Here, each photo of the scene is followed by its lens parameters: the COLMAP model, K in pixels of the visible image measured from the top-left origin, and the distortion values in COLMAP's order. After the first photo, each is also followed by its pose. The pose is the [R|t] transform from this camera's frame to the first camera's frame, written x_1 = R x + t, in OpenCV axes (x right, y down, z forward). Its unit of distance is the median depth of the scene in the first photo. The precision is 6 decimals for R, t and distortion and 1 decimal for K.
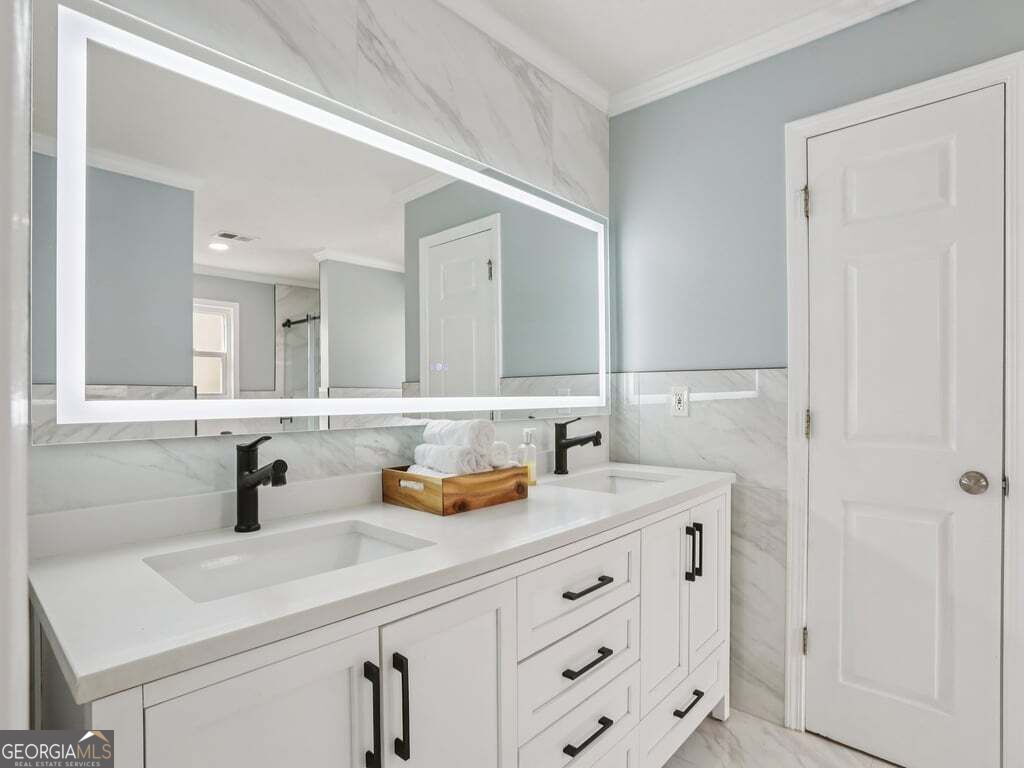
lens RADIAL K [[534.9, 0, 512.5], [0, 534.9, 387.5], [0, 0, 1]] dist [-0.028876, 0.005702]
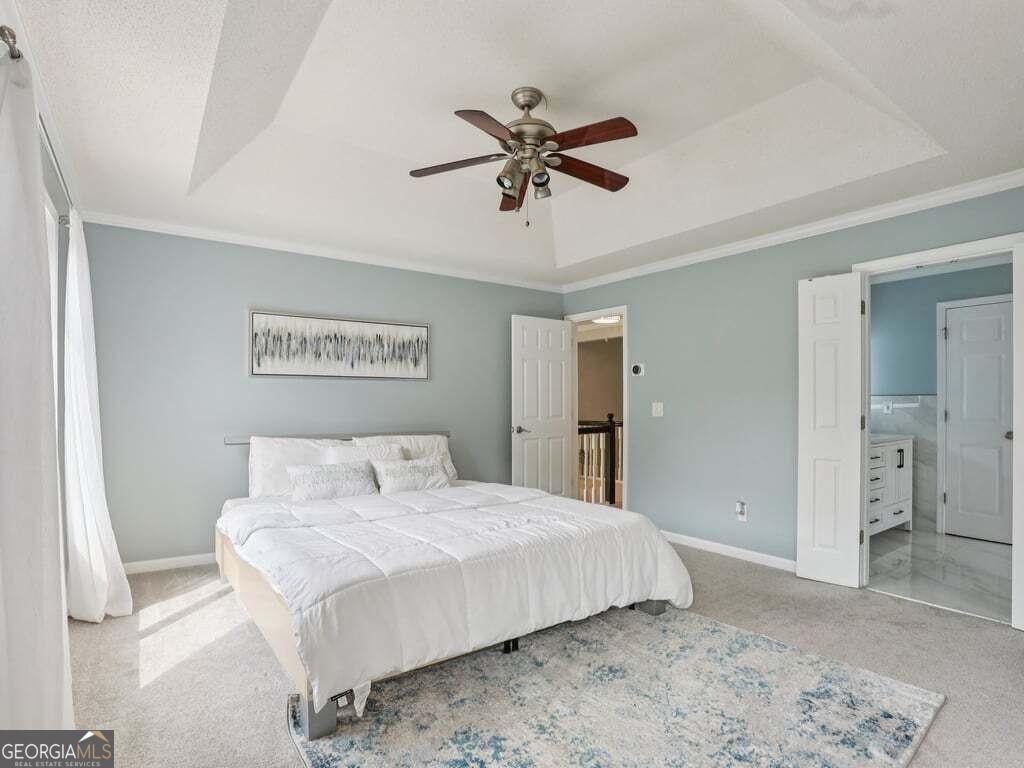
lens RADIAL K [[534.9, 0, 506.6], [0, 534.9, 393.2], [0, 0, 1]] dist [-0.028876, 0.005702]
pose [[0.975060, -0.001243, -0.221938, -1.009861], [0.002489, 0.999983, 0.005337, -0.065912], [0.221927, -0.005756, 0.975046, -2.066312]]
